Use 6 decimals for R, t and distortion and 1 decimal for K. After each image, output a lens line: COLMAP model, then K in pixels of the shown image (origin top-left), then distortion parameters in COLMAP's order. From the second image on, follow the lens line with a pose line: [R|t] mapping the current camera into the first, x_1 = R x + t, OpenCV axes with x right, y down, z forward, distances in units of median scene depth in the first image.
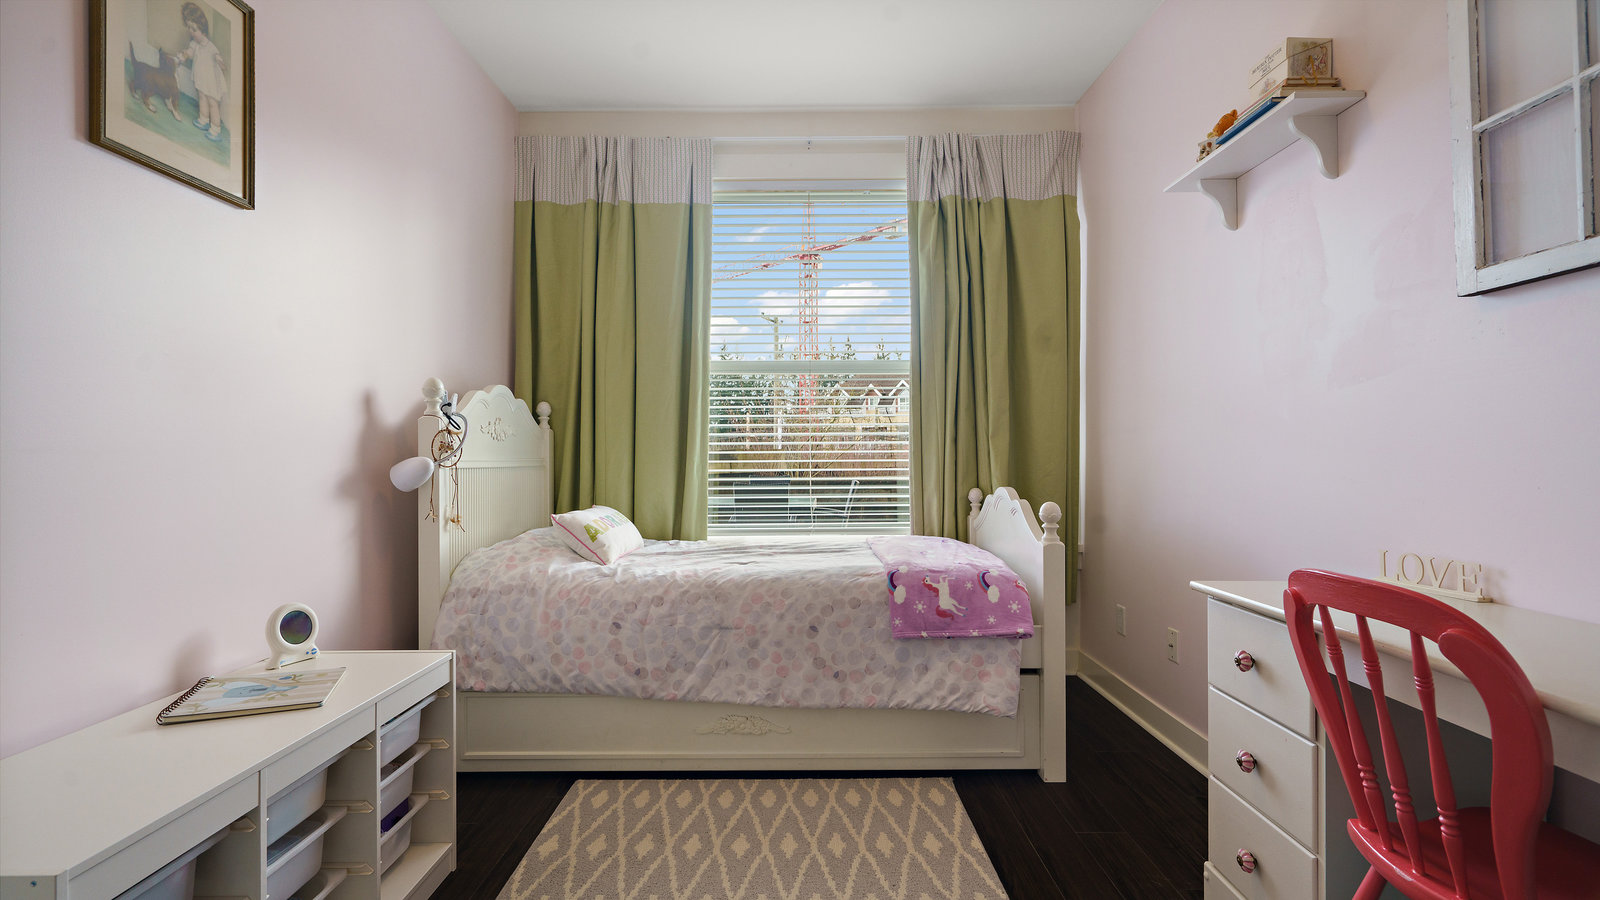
lens RADIAL K [[720.2, 0, 798.8], [0, 720.2, 456.7], [0, 0, 1]] dist [-0.004158, 0.000568]
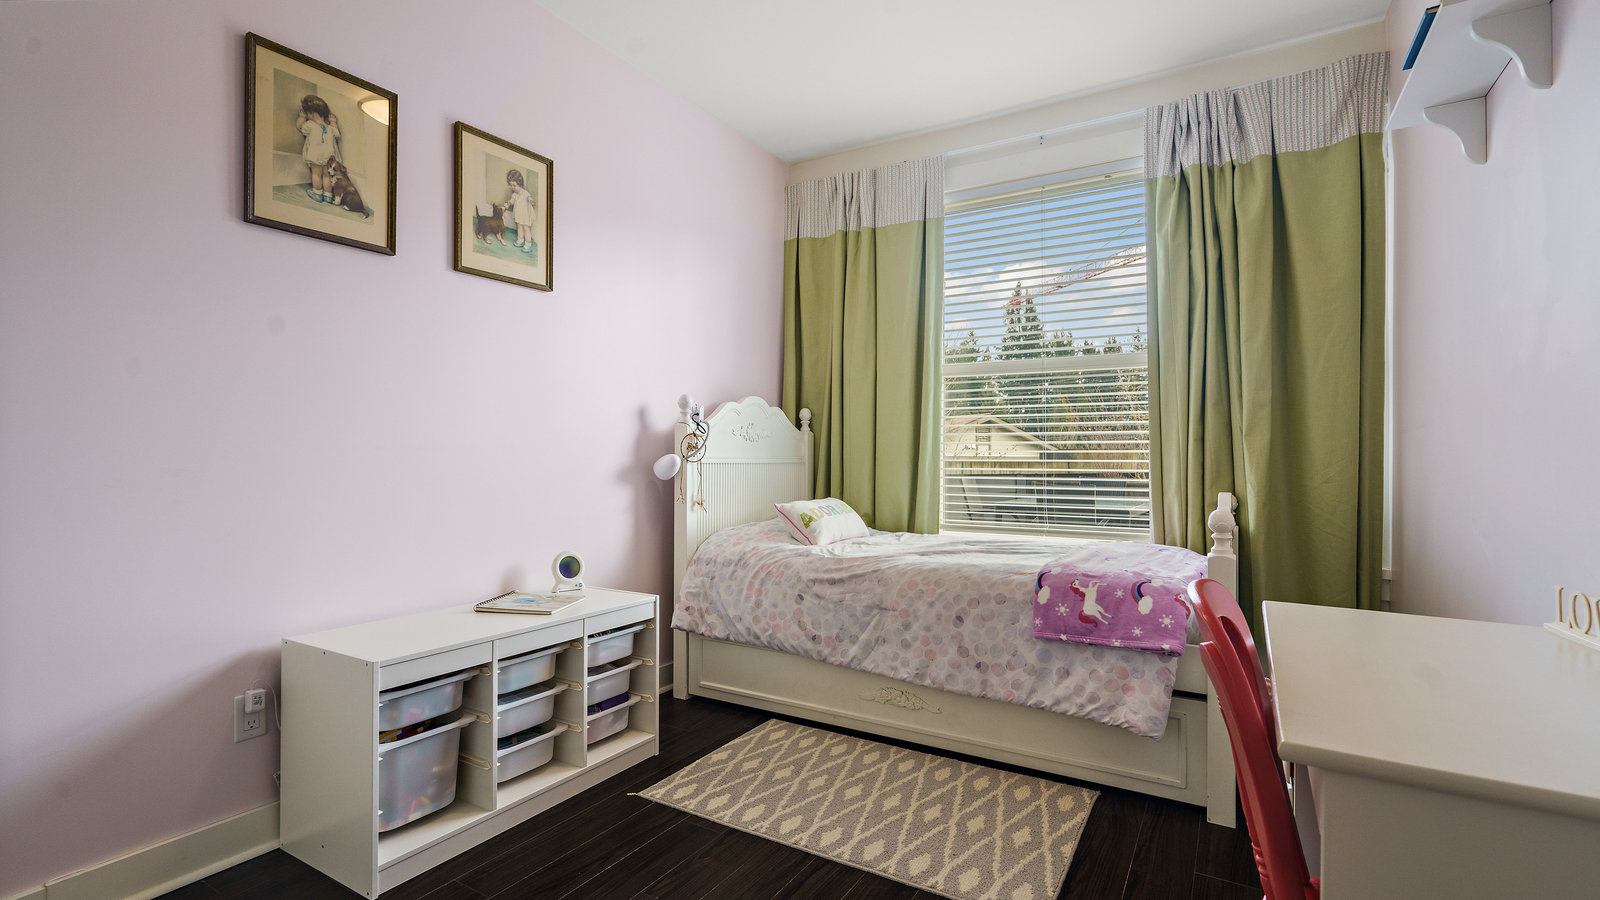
lens RADIAL K [[739.1, 0, 799.2], [0, 739.1, 456.8], [0, 0, 1]] dist [-0.002165, 0.000078]
pose [[0.852844, 0.007786, -0.522107, 0.387097], [-0.007087, 0.999969, 0.003336, -0.001028], [0.522117, 0.000855, 0.852873, -0.049589]]
